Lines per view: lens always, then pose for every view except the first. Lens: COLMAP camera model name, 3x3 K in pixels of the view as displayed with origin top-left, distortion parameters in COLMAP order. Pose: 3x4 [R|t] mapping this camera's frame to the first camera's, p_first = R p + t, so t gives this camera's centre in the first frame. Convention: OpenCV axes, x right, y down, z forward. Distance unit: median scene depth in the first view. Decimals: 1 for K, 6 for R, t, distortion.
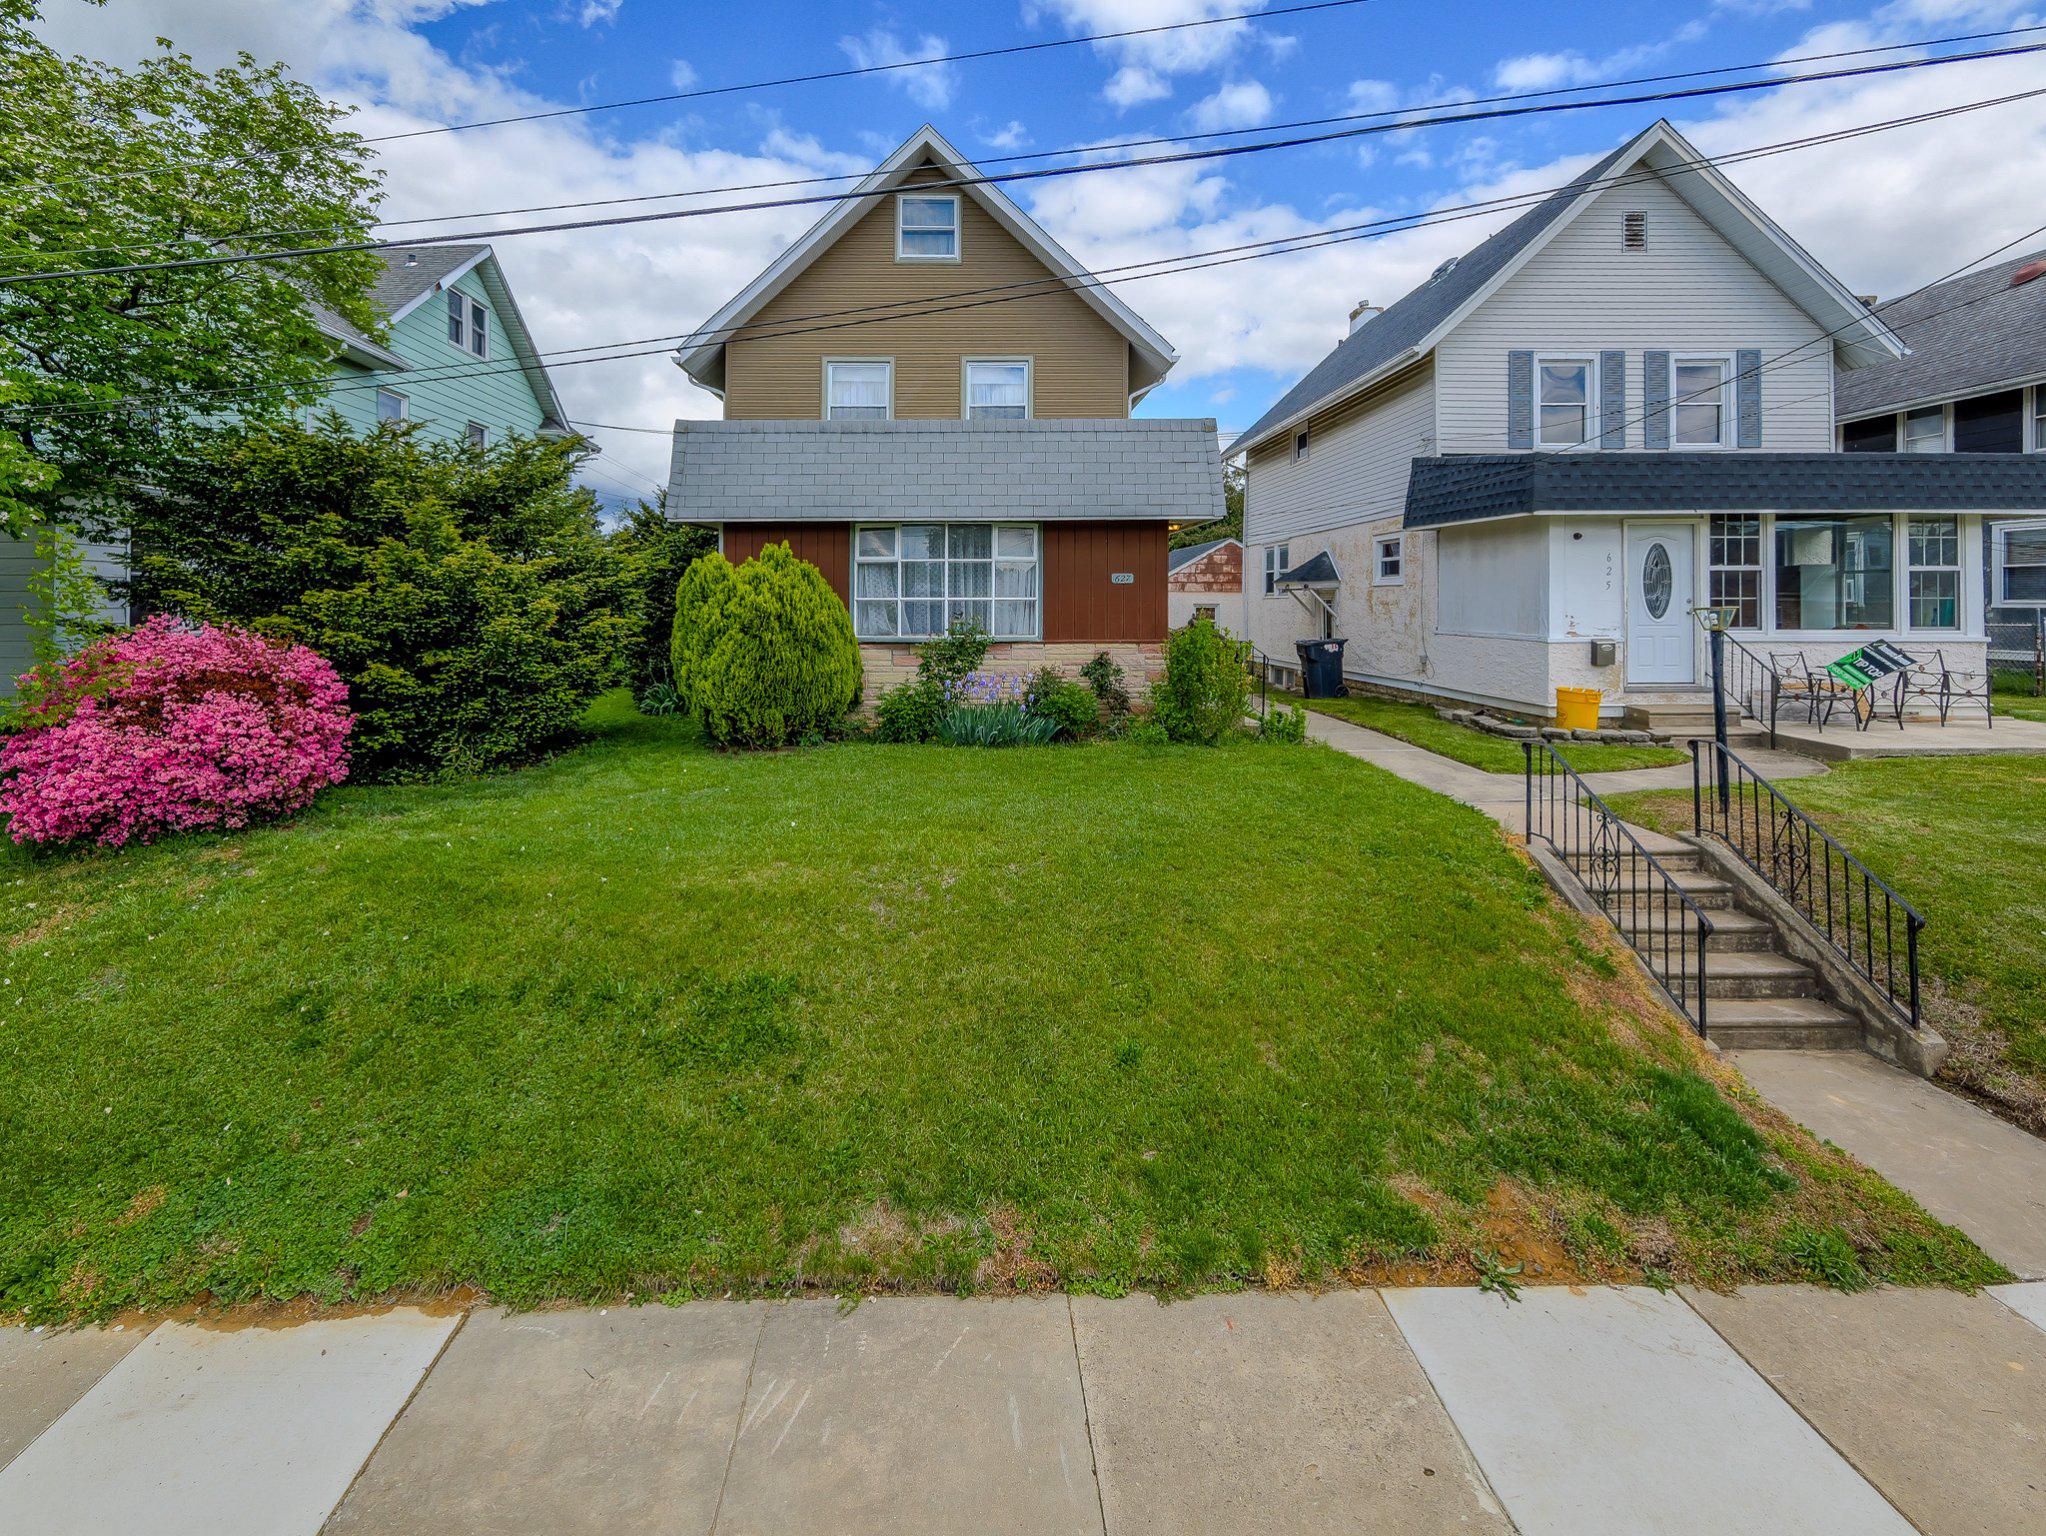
lens RADIAL K [[854.3, 0, 1017.7], [0, 854.3, 760.6], [0, 0, 1]] dist [-0.005059, -0.000209]
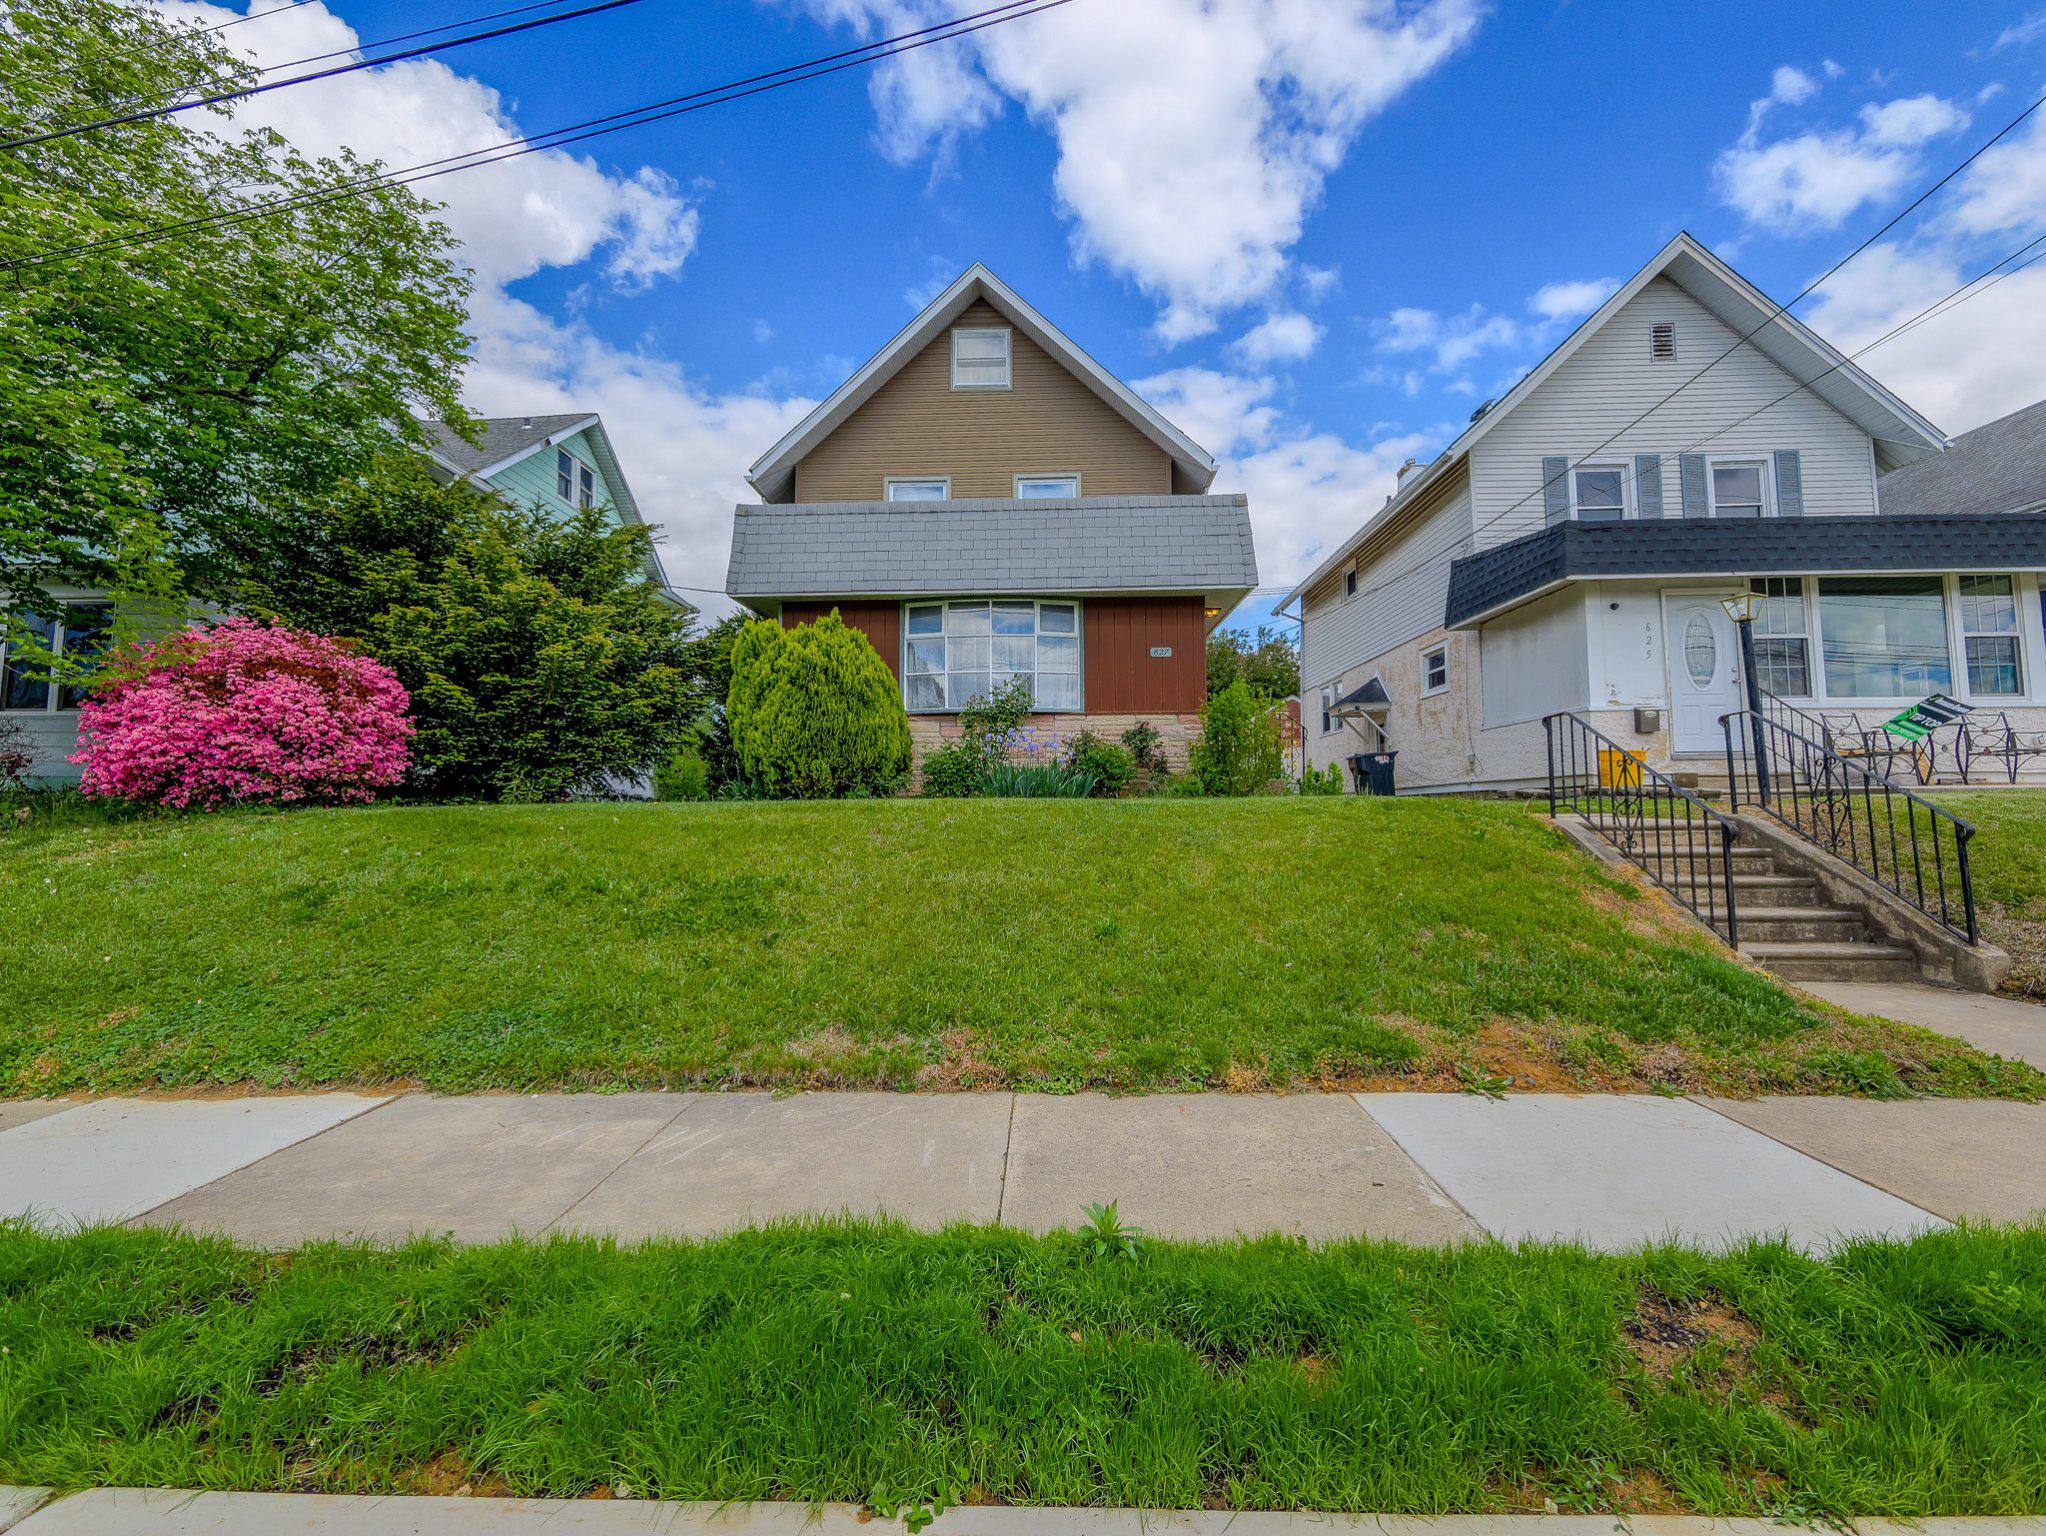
lens RADIAL K [[823.9, 0, 1021.6], [0, 823.9, 791.3], [0, 0, 1]] dist [-0.005709, -0.000075]
pose [[0.998428, -0.012740, -0.054574, 0.049854], [0.009296, 0.997976, -0.062912, 0.144864], [0.055265, 0.062305, 0.996526, 0.029098]]
